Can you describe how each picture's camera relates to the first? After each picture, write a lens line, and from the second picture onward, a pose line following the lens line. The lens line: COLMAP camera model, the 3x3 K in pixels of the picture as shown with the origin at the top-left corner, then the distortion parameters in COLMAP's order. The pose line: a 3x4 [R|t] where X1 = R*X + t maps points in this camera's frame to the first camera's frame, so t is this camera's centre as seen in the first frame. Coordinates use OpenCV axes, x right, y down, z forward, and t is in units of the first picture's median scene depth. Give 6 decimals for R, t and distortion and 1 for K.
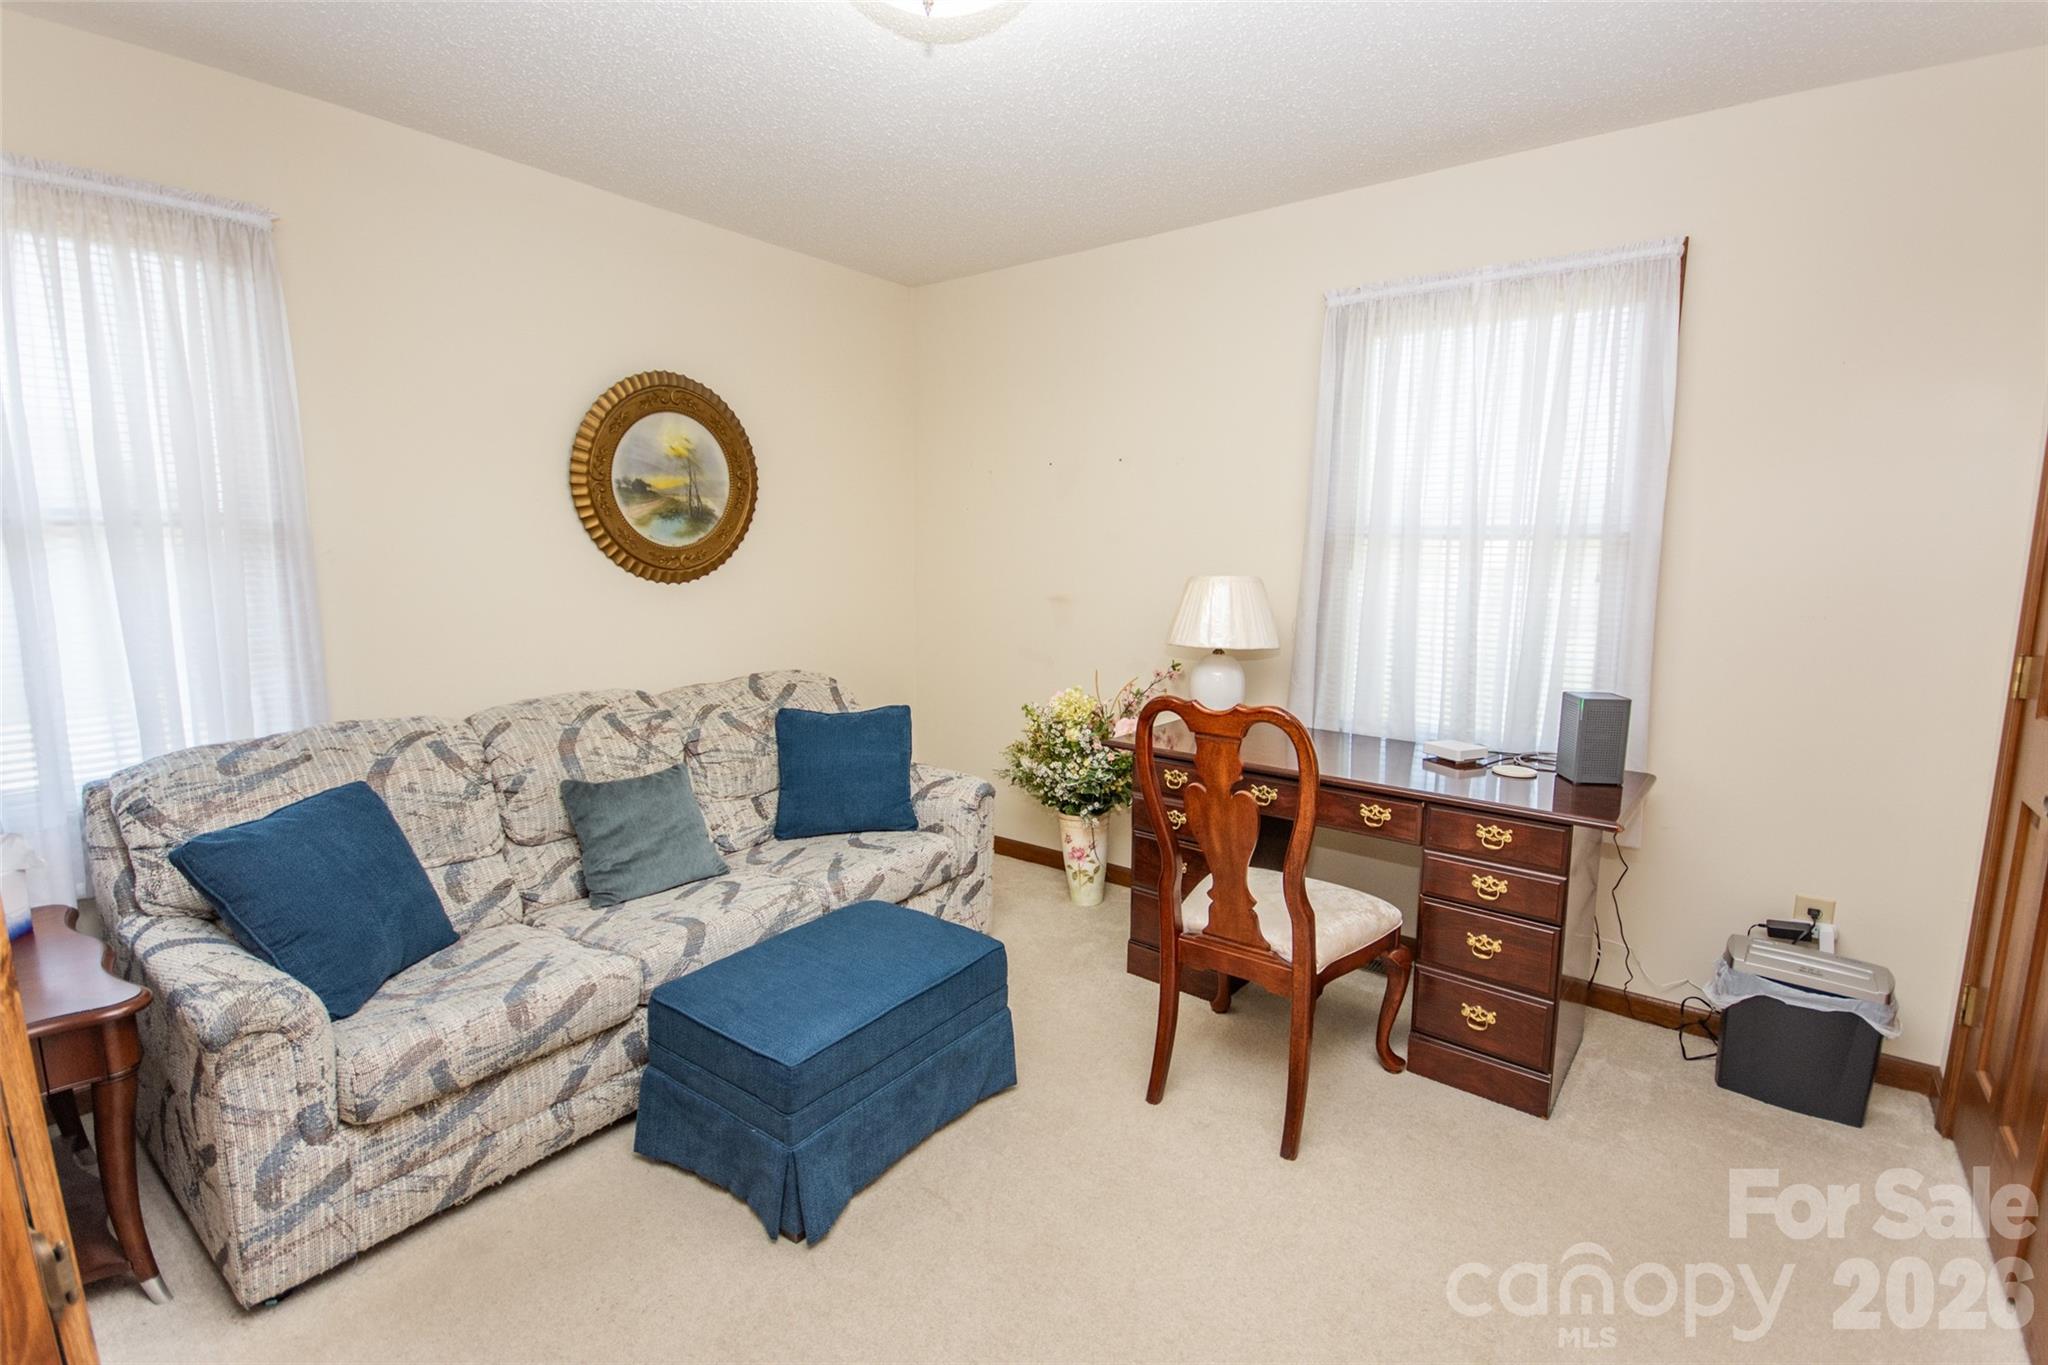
lens RADIAL K [[926.3, 0, 1024.0], [0, 926.3, 682.5], [0, 0, 1]] dist [-0.000171, -0.000117]
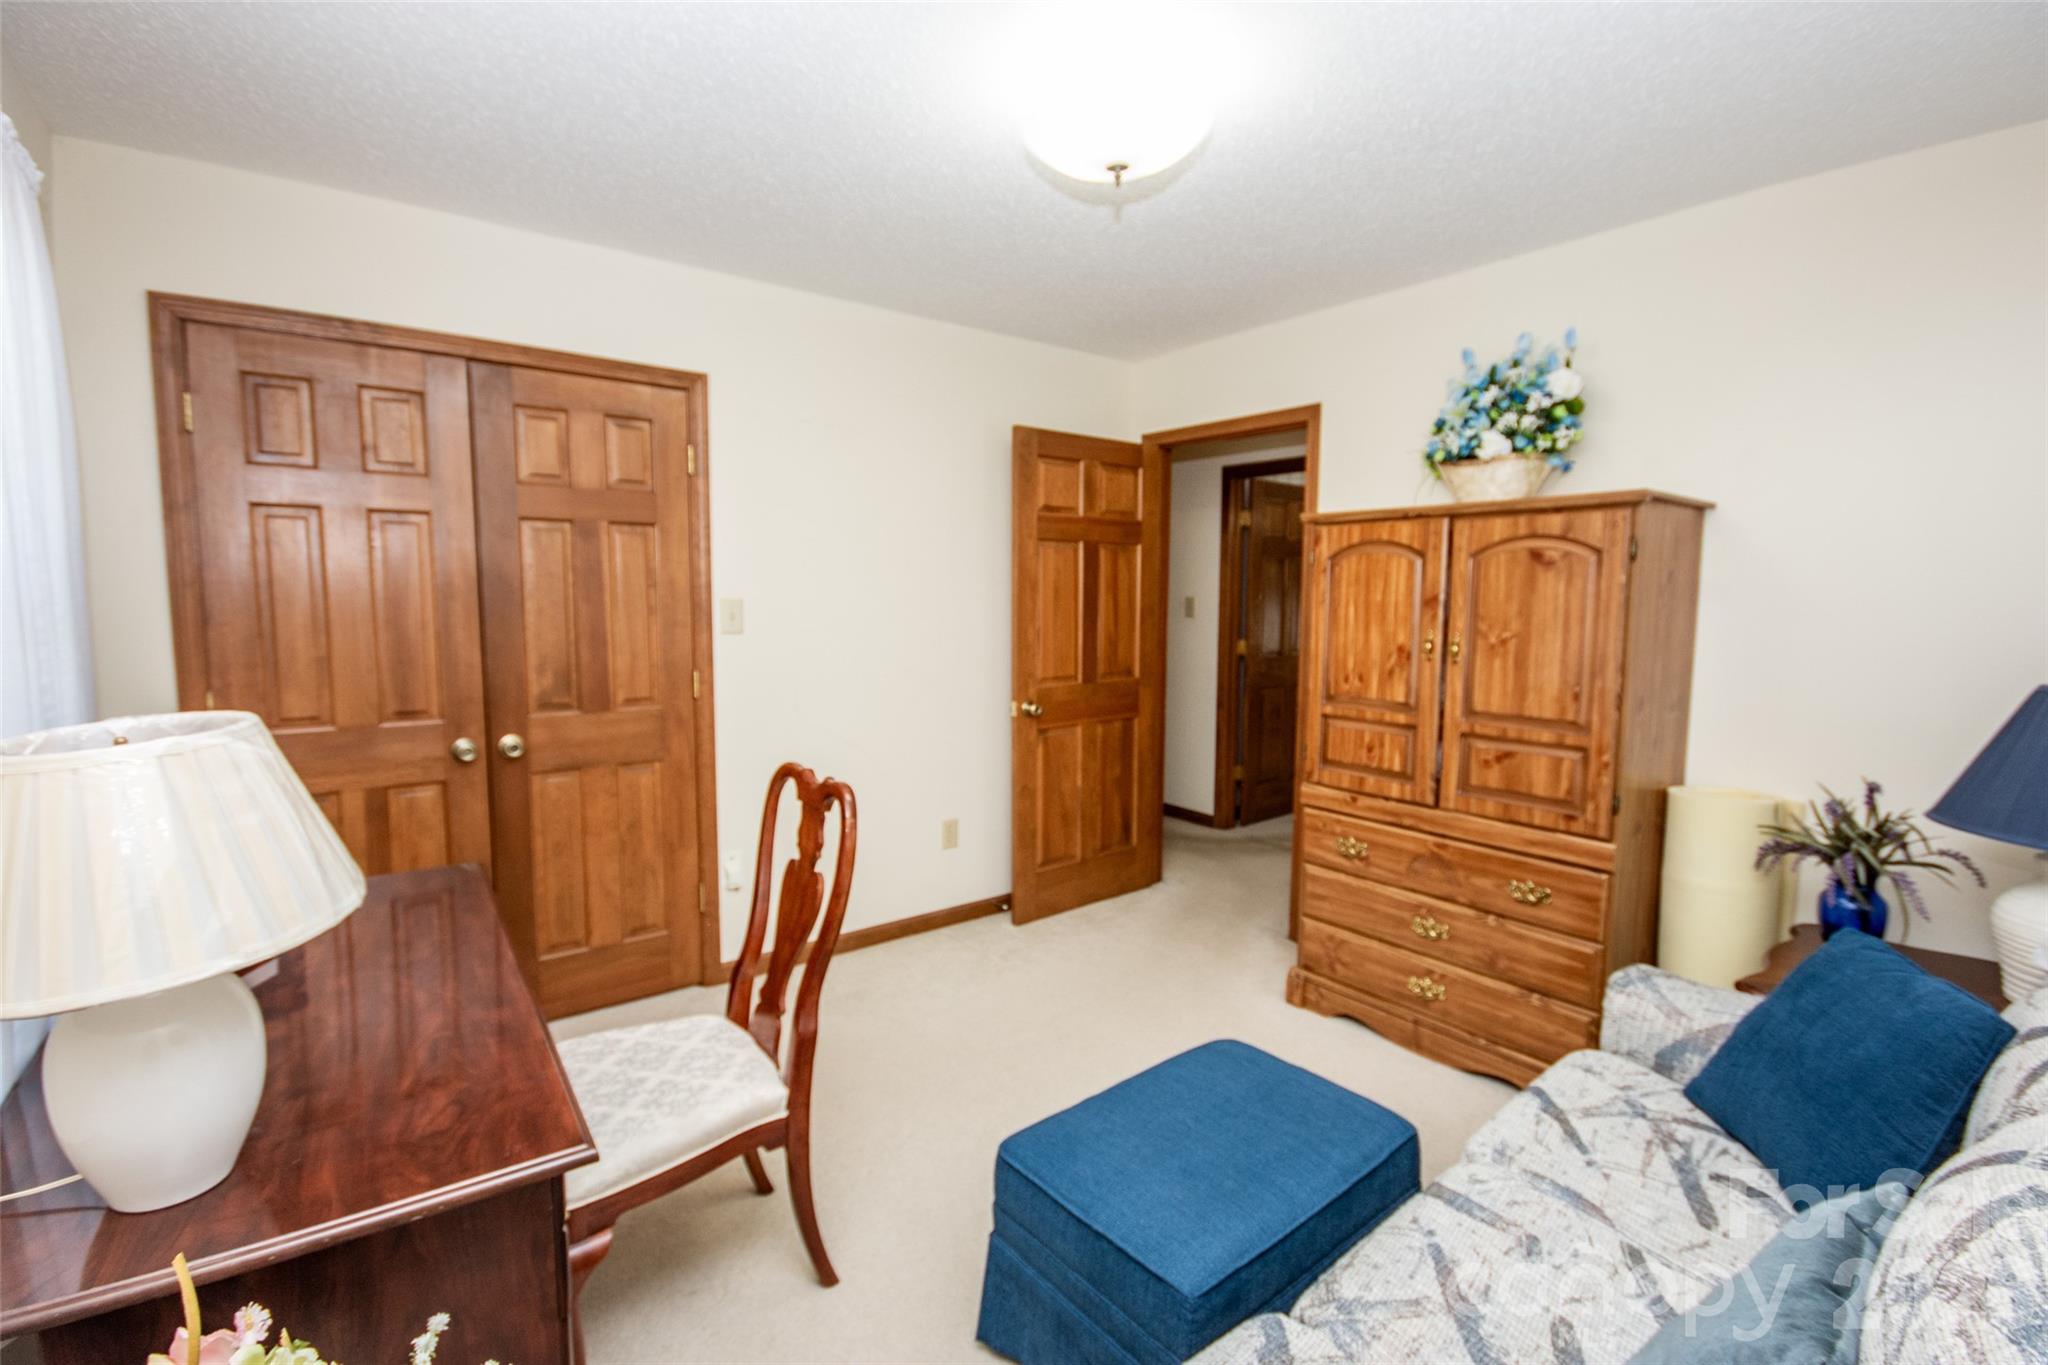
lens RADIAL K [[926.3, 0, 1024.0], [0, 926.3, 682.5], [0, 0, 1]] dist [-0.000171, -0.000117]
pose [[-0.967130, -0.037040, 0.251571, -0.163392], [0.025601, 0.970123, 0.241258, -0.199925], [-0.252991, 0.239768, -0.937287, 1.209301]]
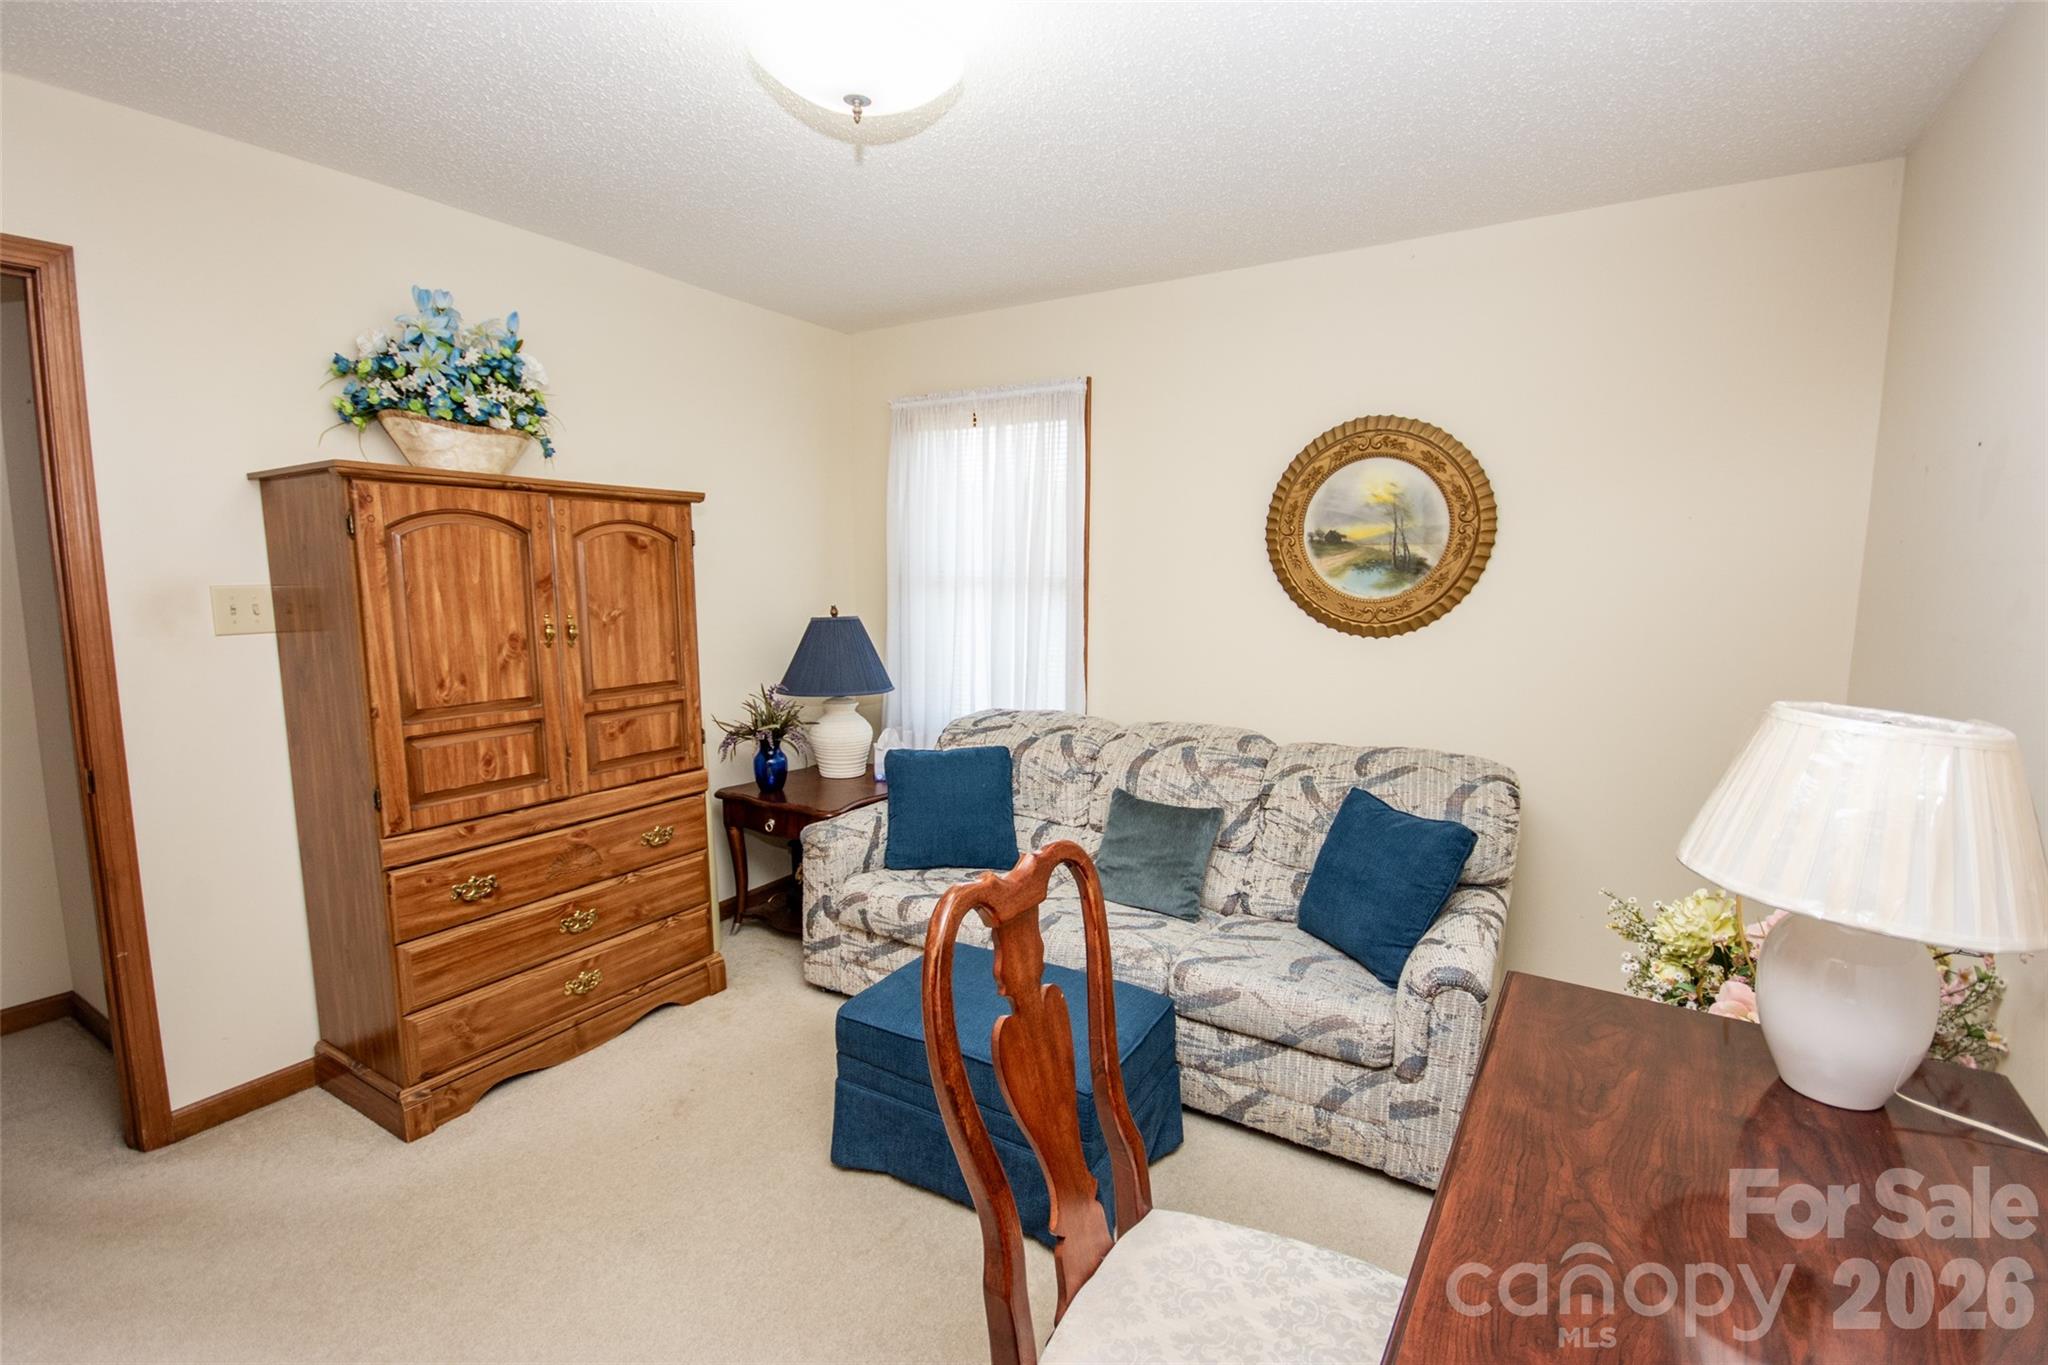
lens RADIAL K [[875.5, 0, 1032.6], [0, 875.5, 690.2], [0, 0, 1]] dist [-0.023496, -0.000002]
pose [[0.111081, 0.124858, -0.985937, 0.508541], [-0.150676, 0.982724, 0.107475, -0.106206], [0.982323, 0.136619, 0.127975, 0.602259]]
